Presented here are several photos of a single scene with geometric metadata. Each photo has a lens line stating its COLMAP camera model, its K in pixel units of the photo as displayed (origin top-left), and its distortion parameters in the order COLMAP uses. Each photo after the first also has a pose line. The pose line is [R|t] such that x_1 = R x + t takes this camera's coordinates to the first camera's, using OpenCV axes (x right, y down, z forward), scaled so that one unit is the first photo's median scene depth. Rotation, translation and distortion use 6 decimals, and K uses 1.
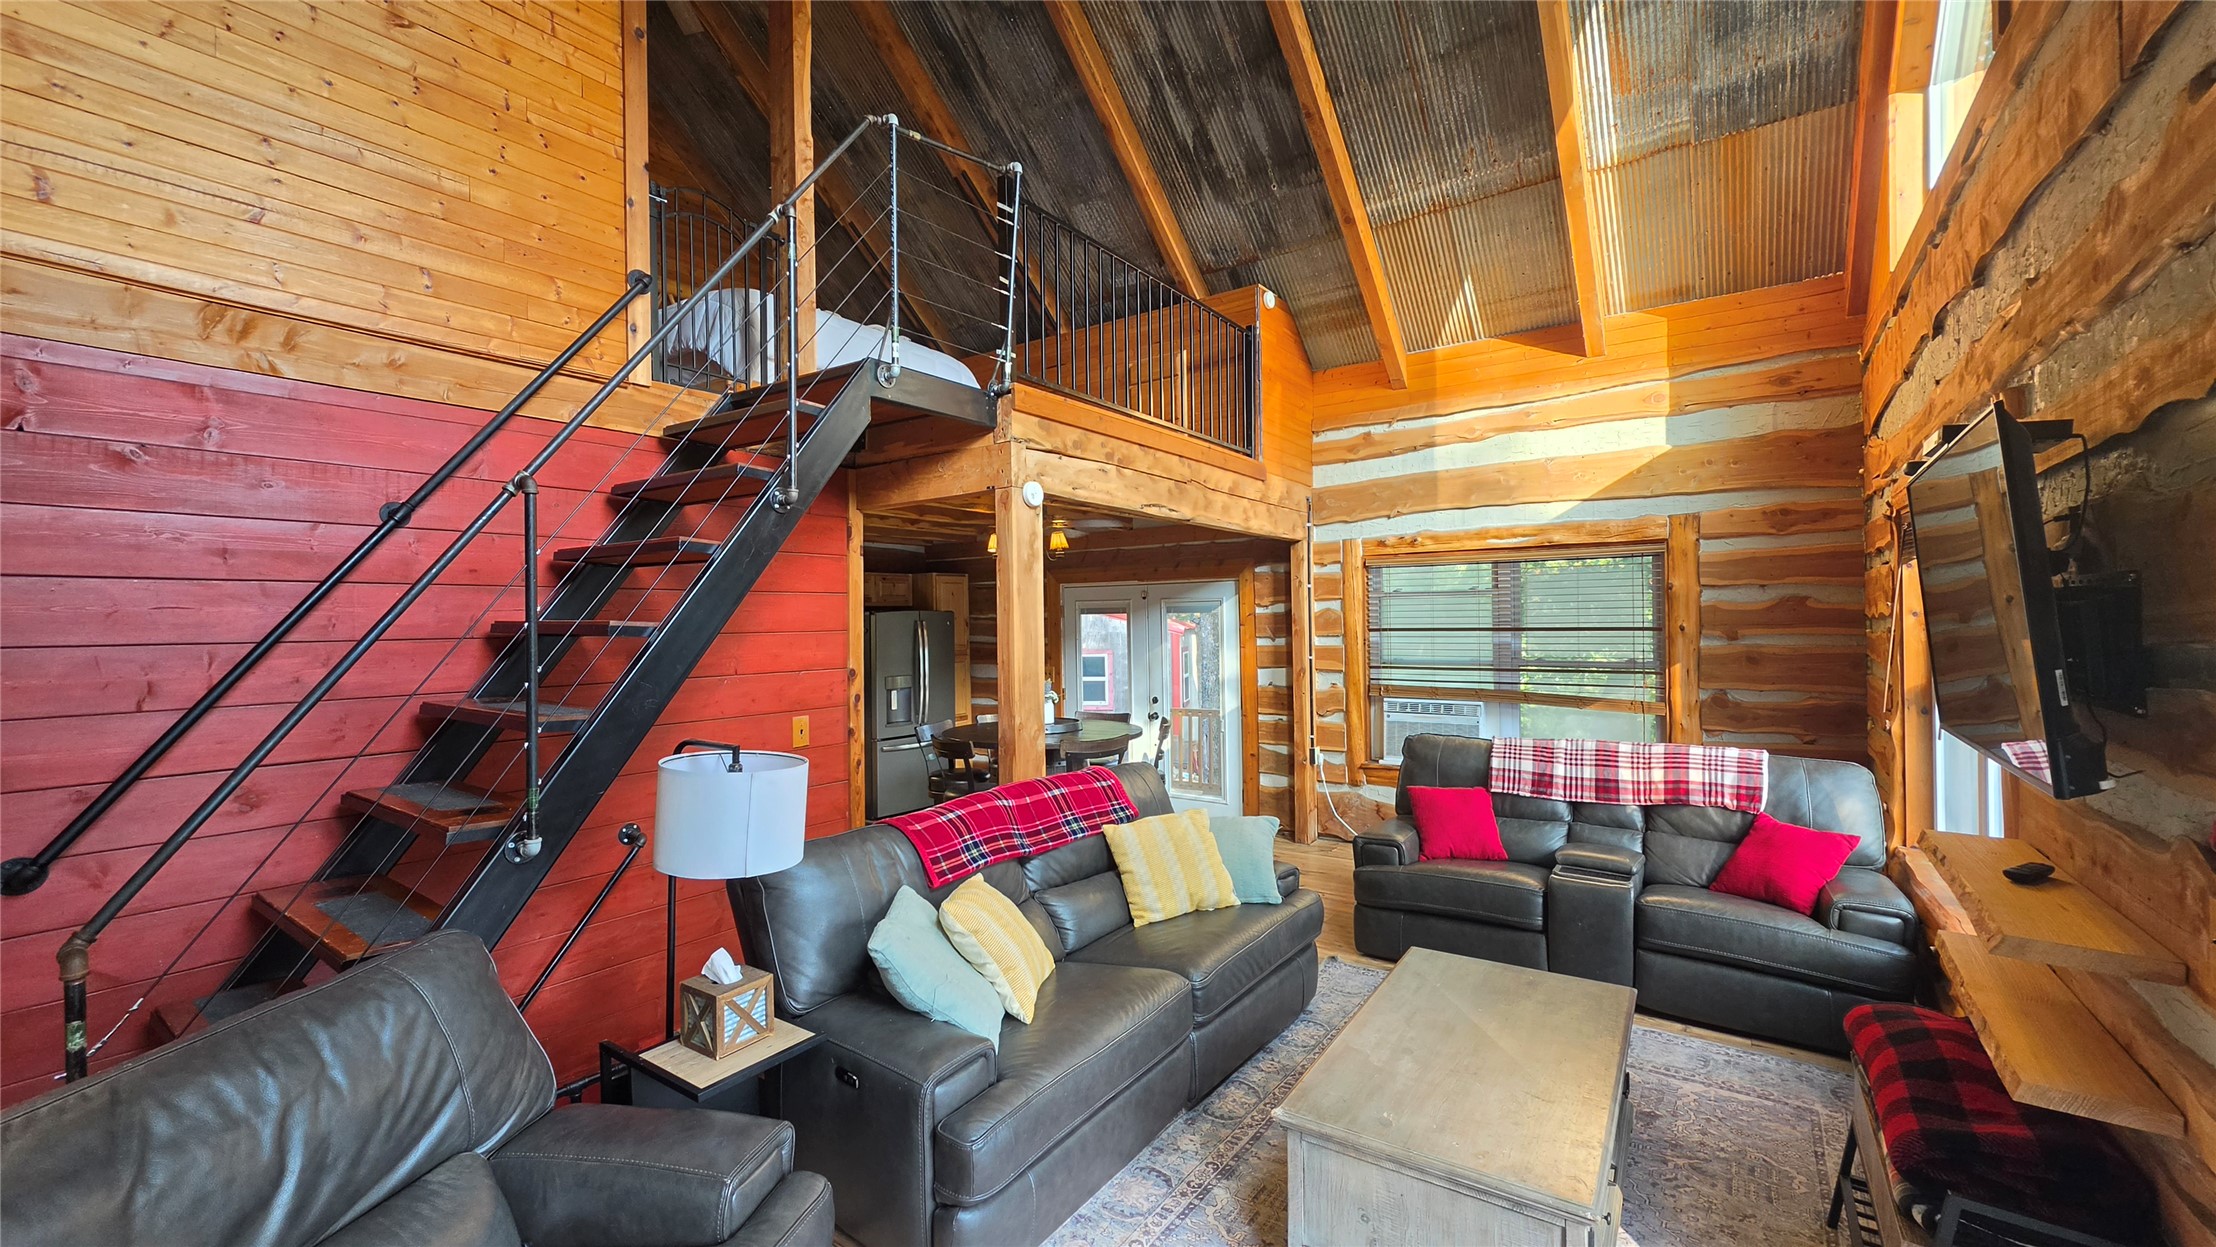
lens RADIAL K [[878.5, 0, 1107.6], [0, 878.5, 627.8], [0, 0, 1]] dist [-0.001427, 0.000688]
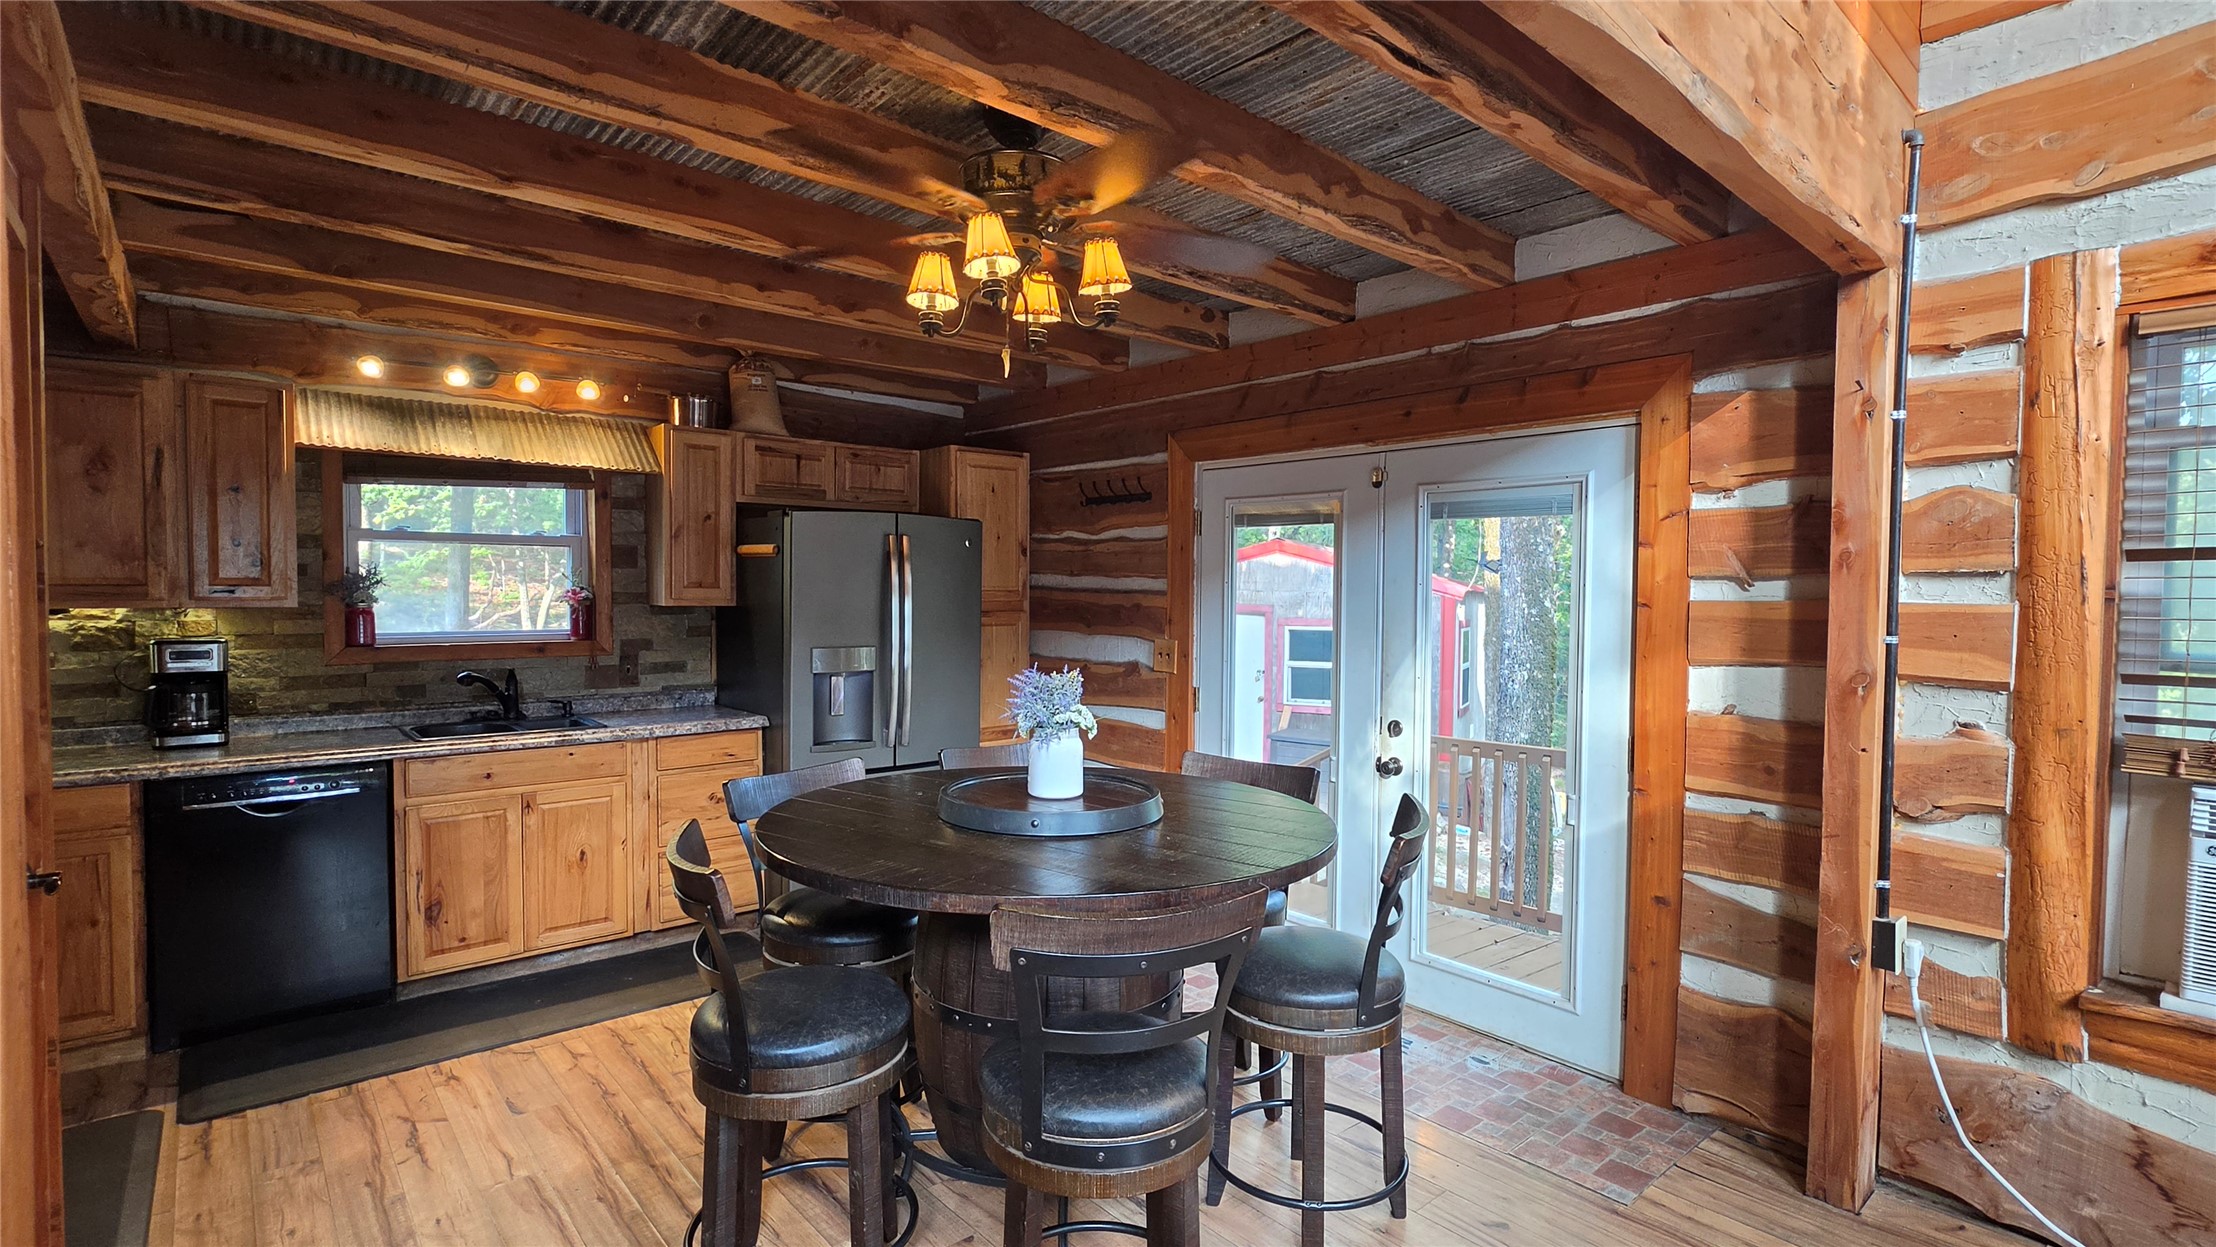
lens RADIAL K [[1038.4, 0, 1106.5], [0, 1038.4, 615.8], [0, 0, 1]] dist [-0.009155, 0.000409]
pose [[0.972427, 0.031062, -0.231130, 0.037924], [-0.025210, 0.999283, 0.028234, 0.021102], [0.231841, -0.021629, 0.972513, 0.561439]]
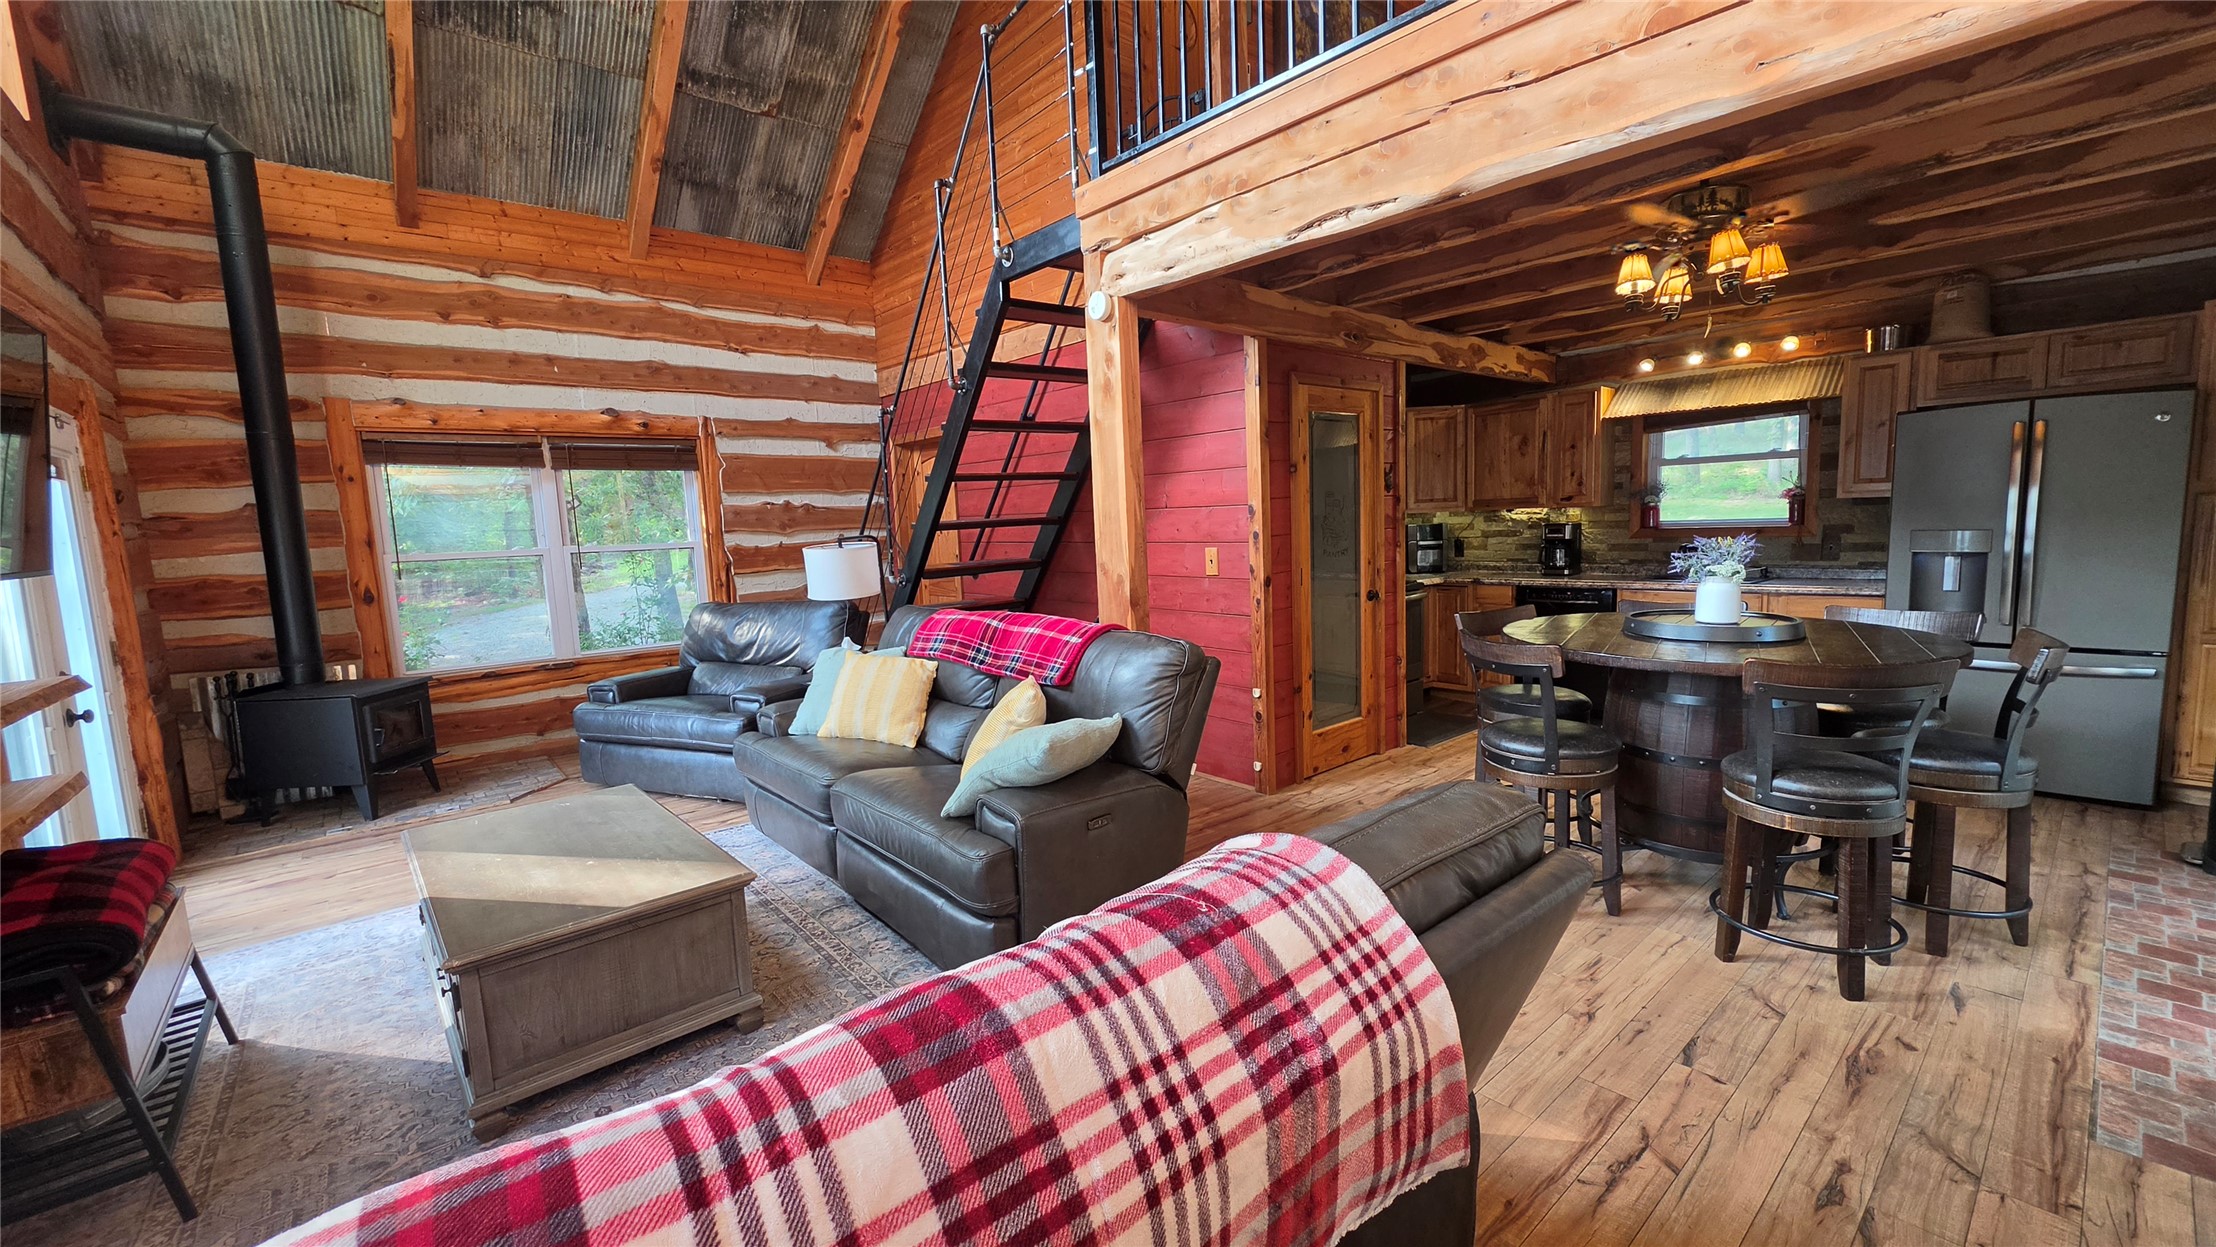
lens RADIAL K [[878.5, 0, 1117.1], [0, 878.5, 620.0], [0, 0, 1]] dist [-0.001427, 0.000688]
pose [[-0.225737, 0.135601, -0.964705, 0.462823], [0.038747, 0.990731, 0.130193, 0.022450], [0.973417, -0.007990, -0.228899, 0.720586]]
